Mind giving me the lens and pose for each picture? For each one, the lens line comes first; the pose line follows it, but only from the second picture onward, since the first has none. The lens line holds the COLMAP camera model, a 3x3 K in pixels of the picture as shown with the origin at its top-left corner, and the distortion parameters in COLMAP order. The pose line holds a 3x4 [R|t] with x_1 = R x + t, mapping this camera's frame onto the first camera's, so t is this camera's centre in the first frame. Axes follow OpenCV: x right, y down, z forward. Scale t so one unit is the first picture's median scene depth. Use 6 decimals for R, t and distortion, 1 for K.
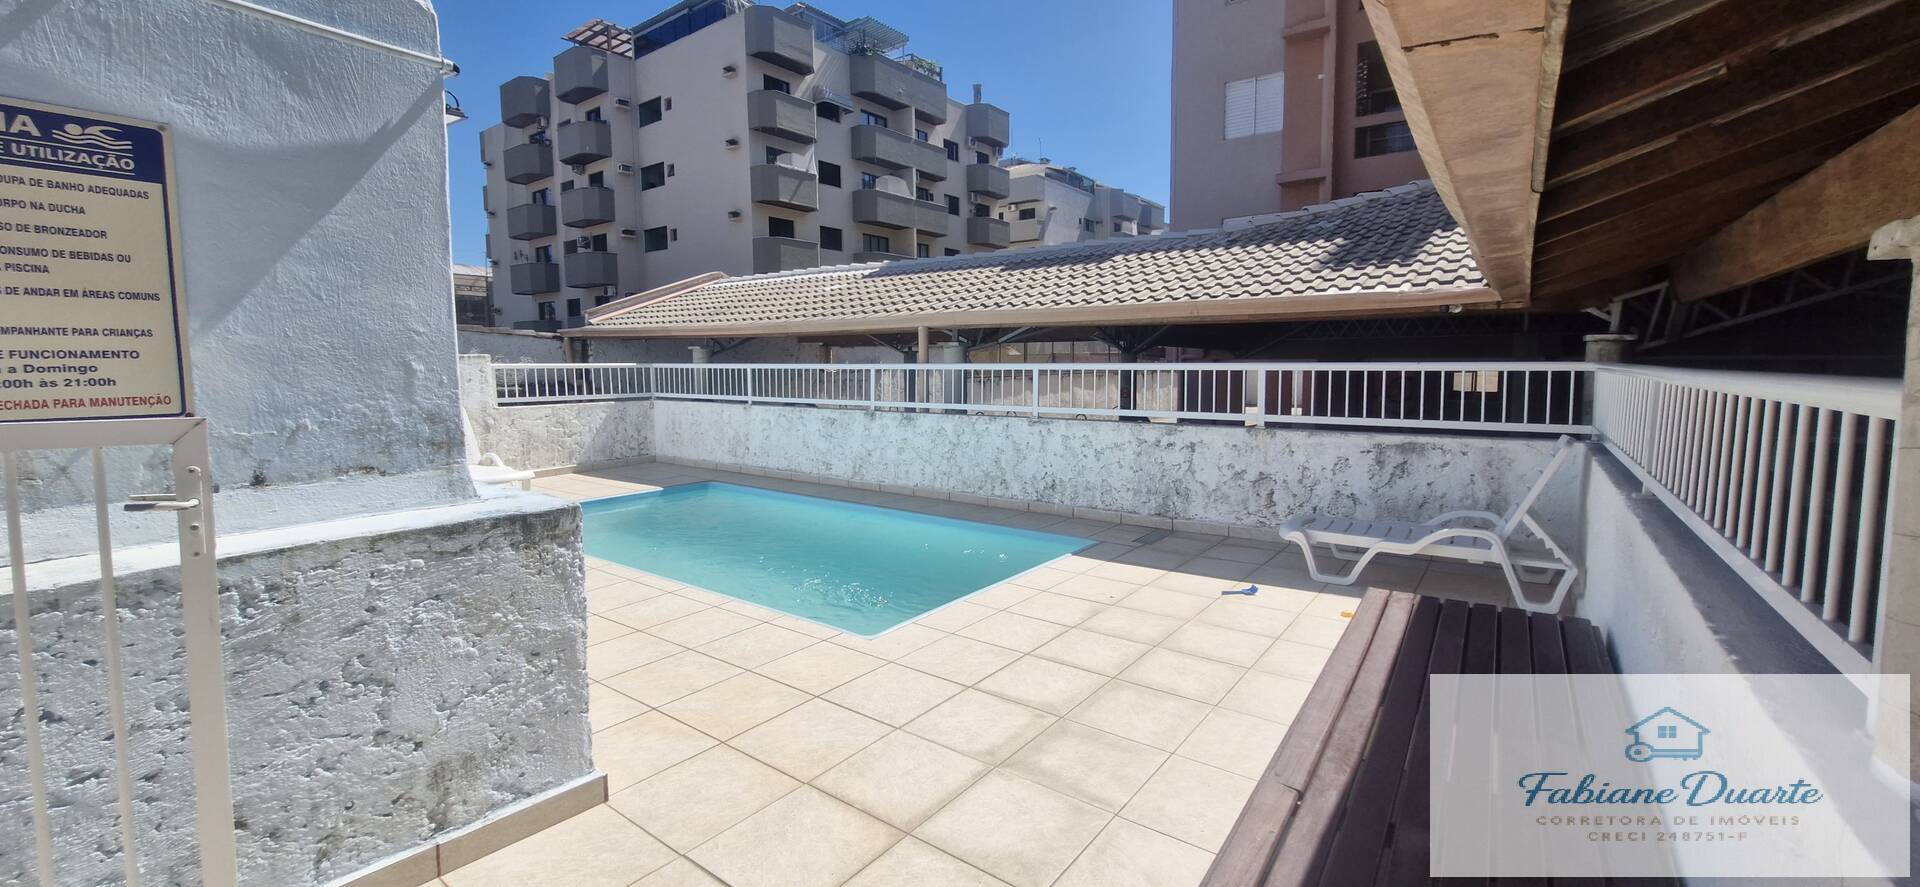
lens RADIAL K [[761.3, 0, 961.4], [0, 761.3, 438.4], [0, 0, 1]] dist [0.003137, -0.001786]
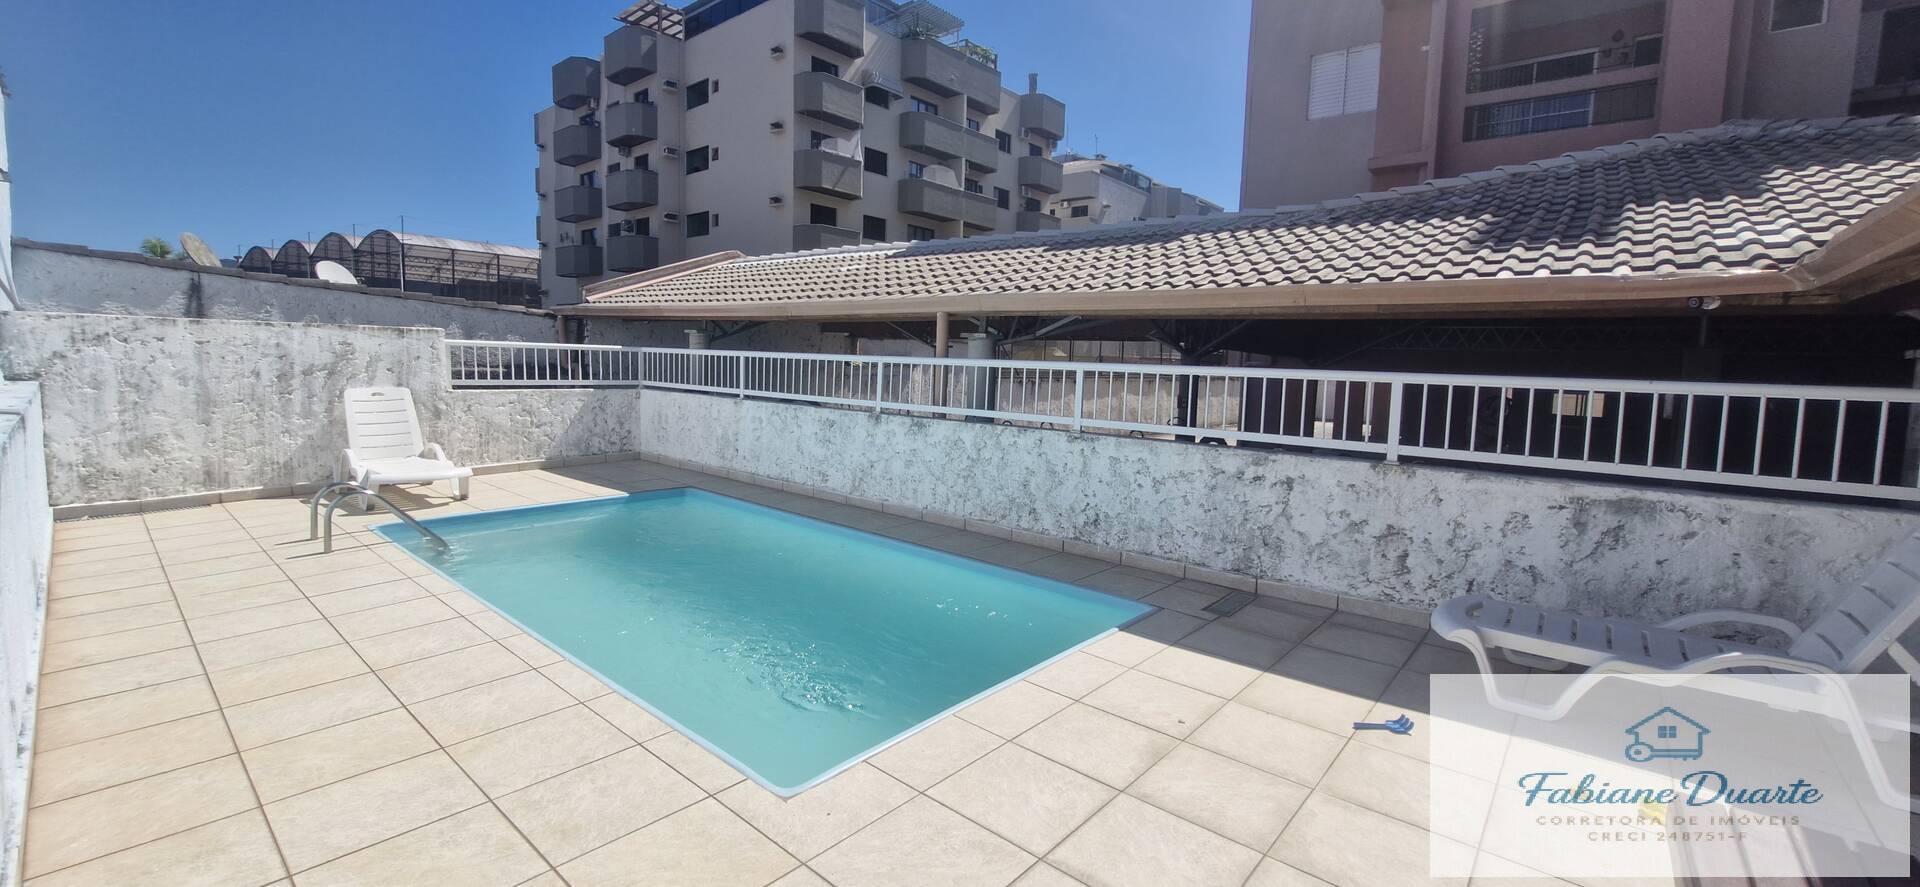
lens RADIAL K [[761.3, 0, 956.2], [0, 761.3, 435.3], [0, 0, 1]] dist [0.003137, -0.001786]
pose [[0.997114, 0.043831, -0.061990, 0.016801], [-0.043929, 0.999035, -0.000215, -0.013560], [0.061920, 0.002937, 0.998077, 0.160421]]
